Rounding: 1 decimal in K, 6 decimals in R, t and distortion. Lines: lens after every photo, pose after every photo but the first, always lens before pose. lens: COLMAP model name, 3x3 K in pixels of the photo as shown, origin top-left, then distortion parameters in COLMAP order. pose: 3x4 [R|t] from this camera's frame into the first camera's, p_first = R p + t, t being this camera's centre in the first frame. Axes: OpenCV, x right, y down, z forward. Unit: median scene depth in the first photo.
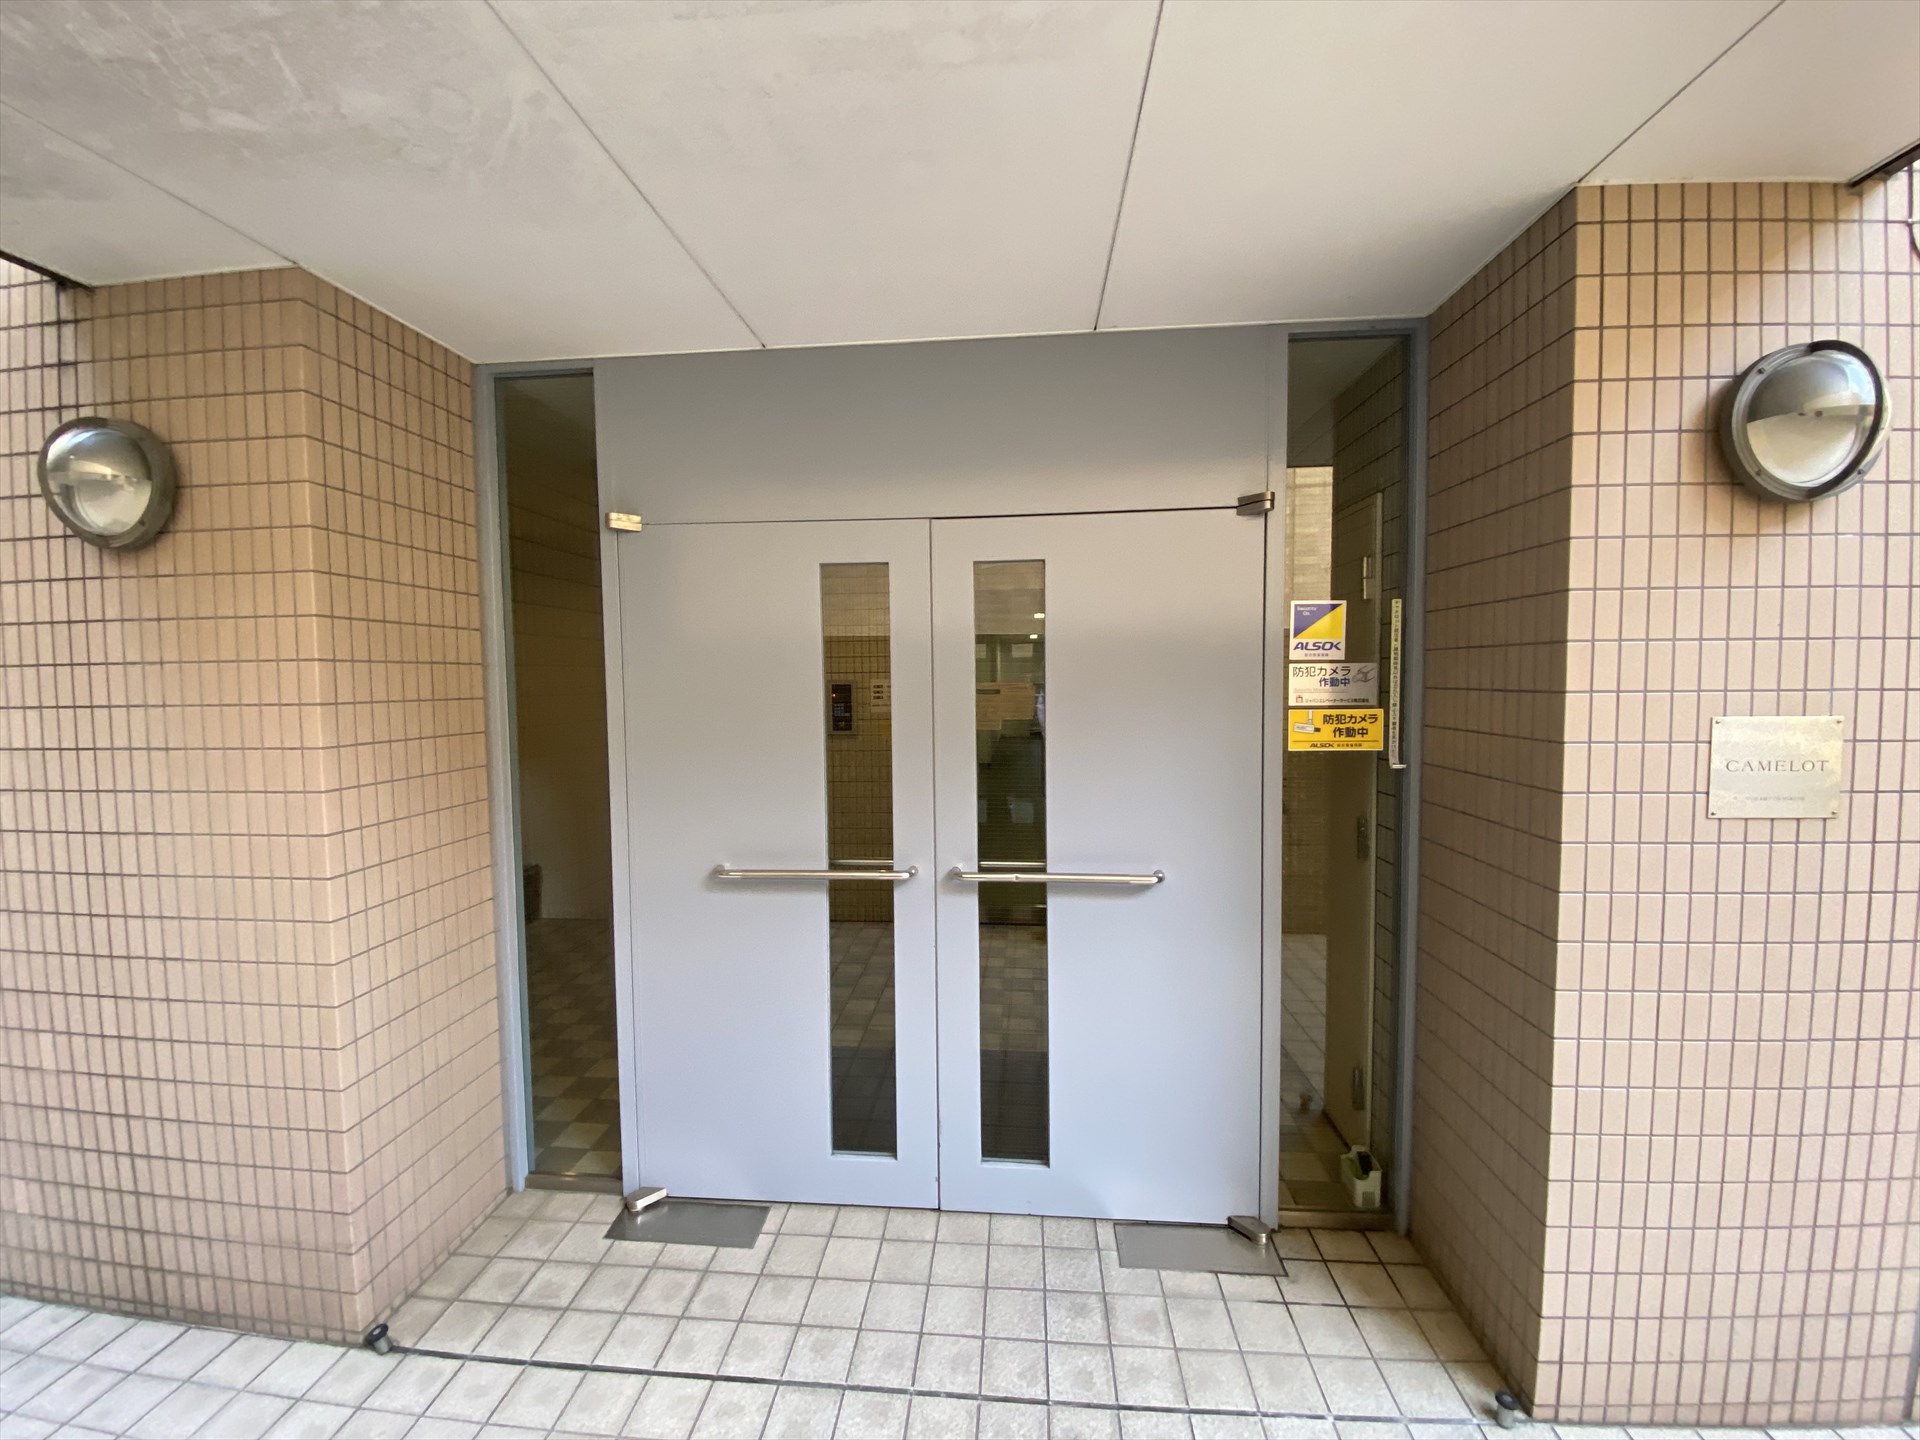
lens RADIAL K [[772.2, 0, 960.0], [0, 772.2, 720.0], [0, 0, 1]] dist [0.001556, -0.011144]
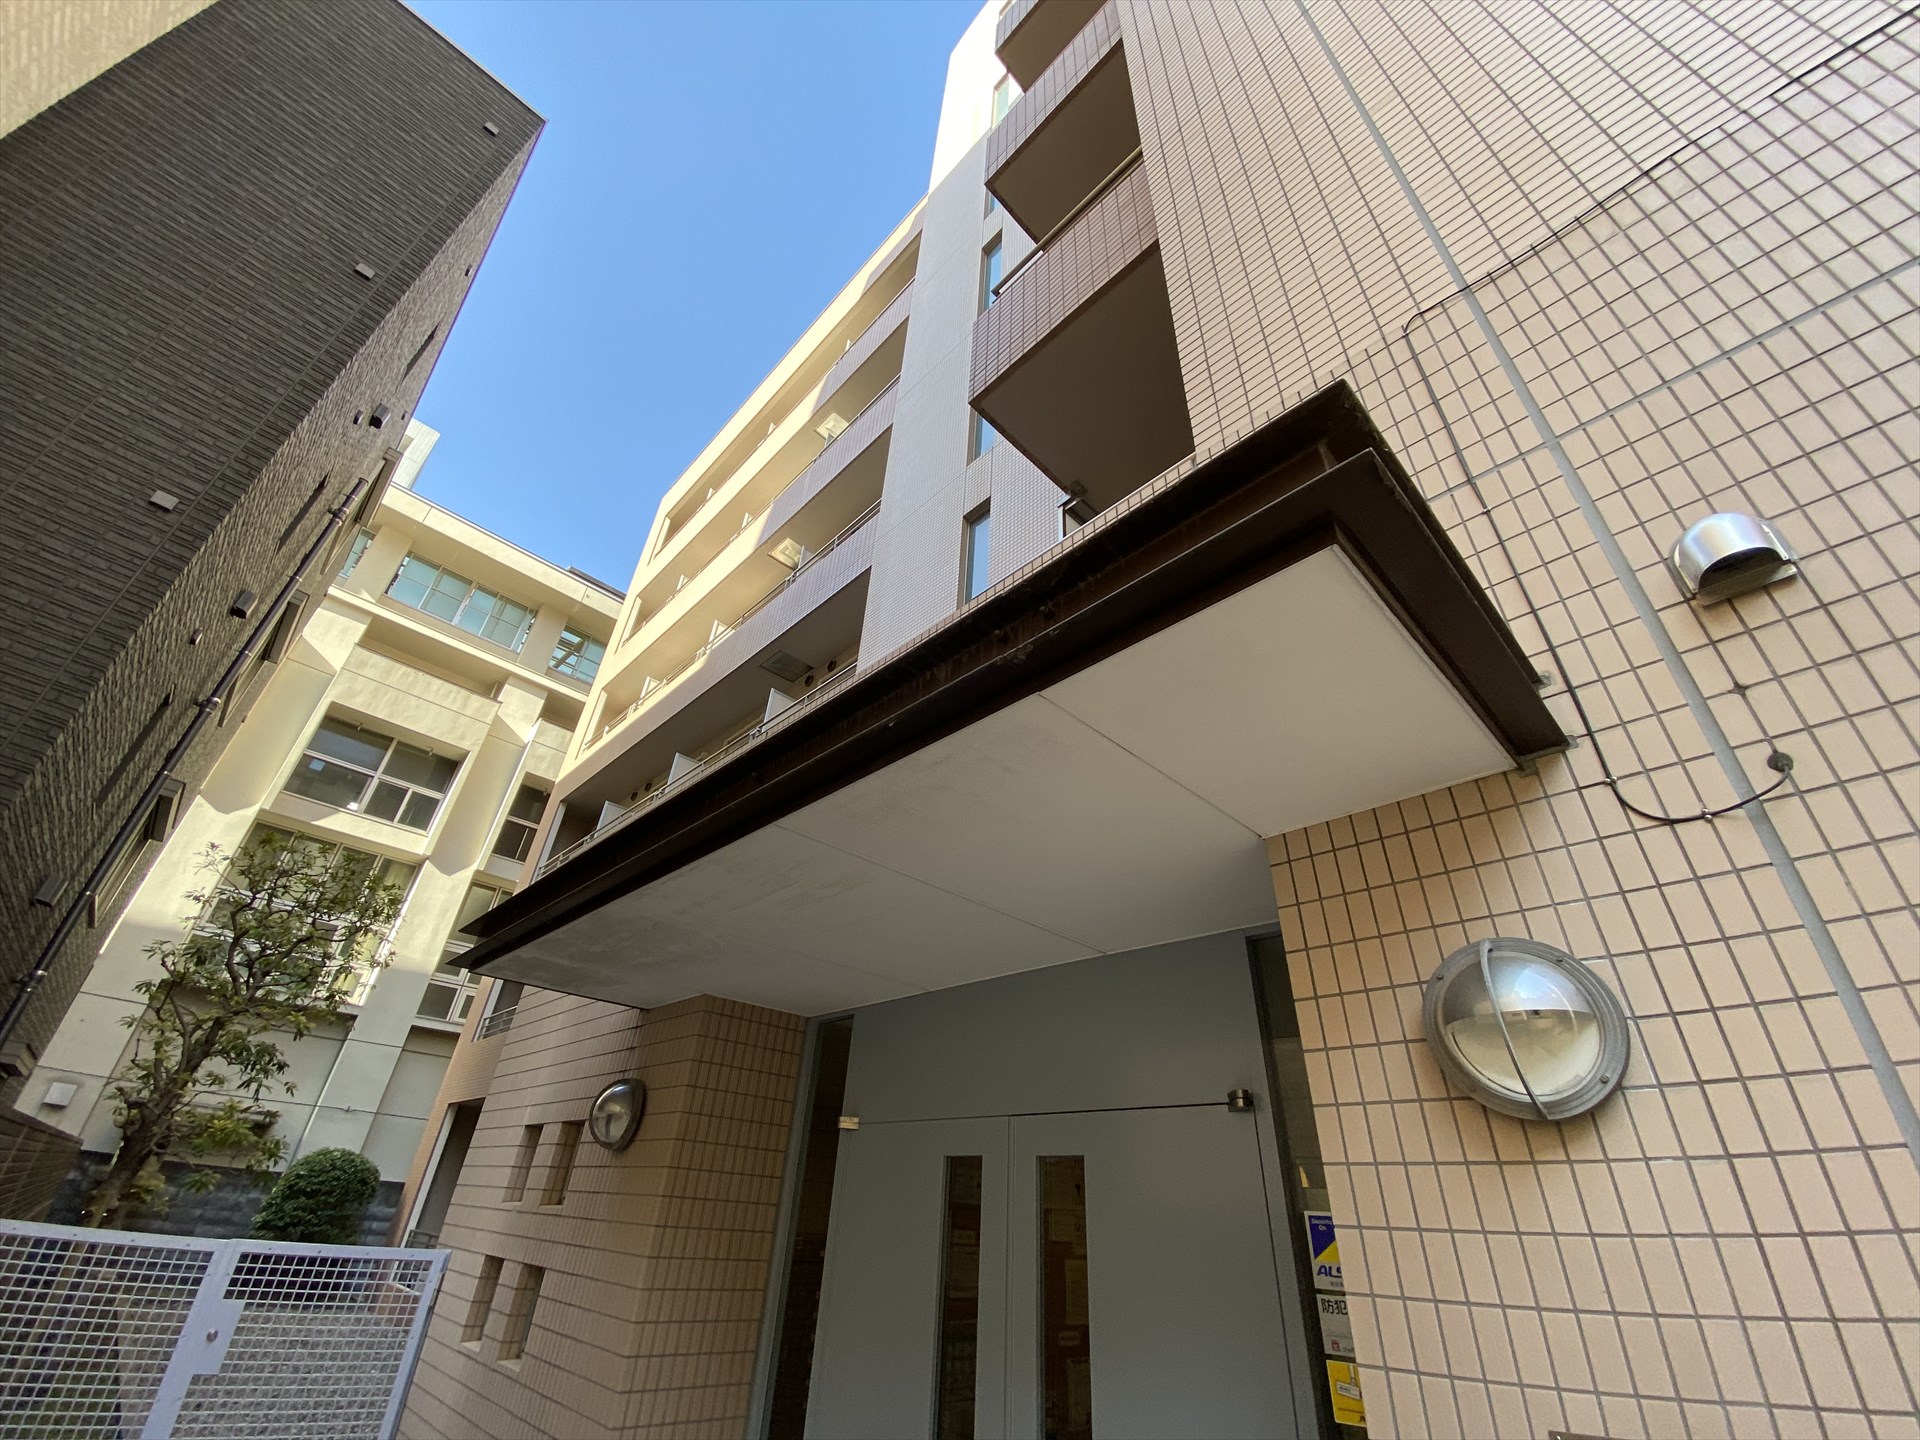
lens RADIAL K [[772.2, 0, 960.0], [0, 772.2, 720.0], [0, 0, 1]] dist [0.001556, -0.011144]
pose [[0.761416, -0.311110, -0.568732, 1.178983], [-0.094023, 0.815041, -0.571724, -0.095886], [0.641408, 0.488794, 0.591334, -0.142969]]
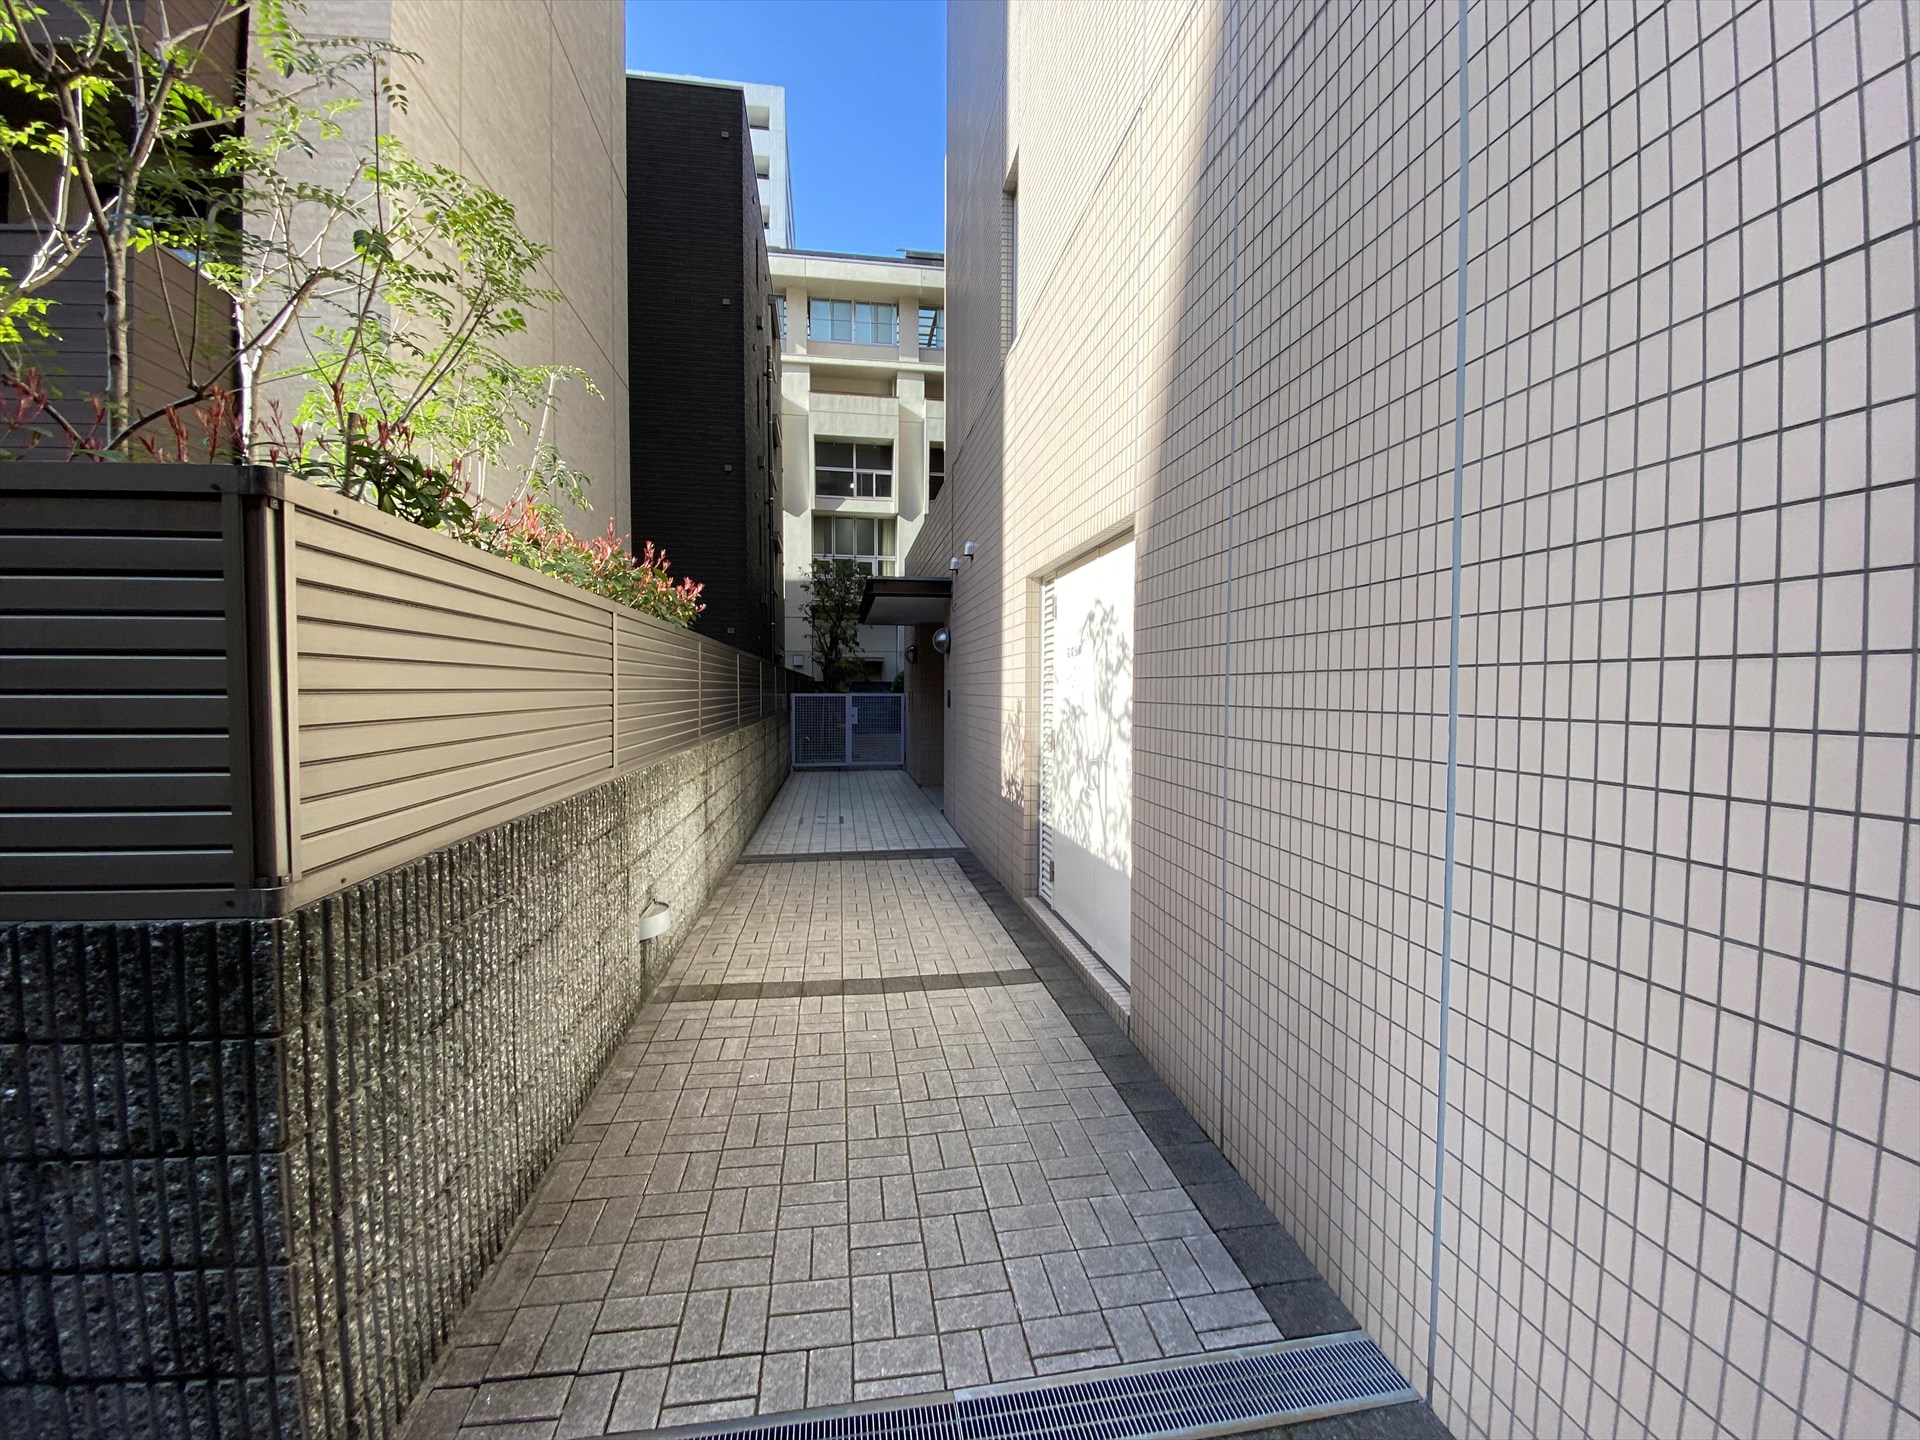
lens RADIAL K [[772.2, 0, 960.0], [0, 772.2, 720.0], [0, 0, 1]] dist [0.001556, -0.011144]
pose [[0.238597, 0.045287, -0.970062, 1.978276], [-0.056426, 0.997871, 0.032707, -0.073307], [0.969478, 0.046933, 0.240644, -0.158140]]
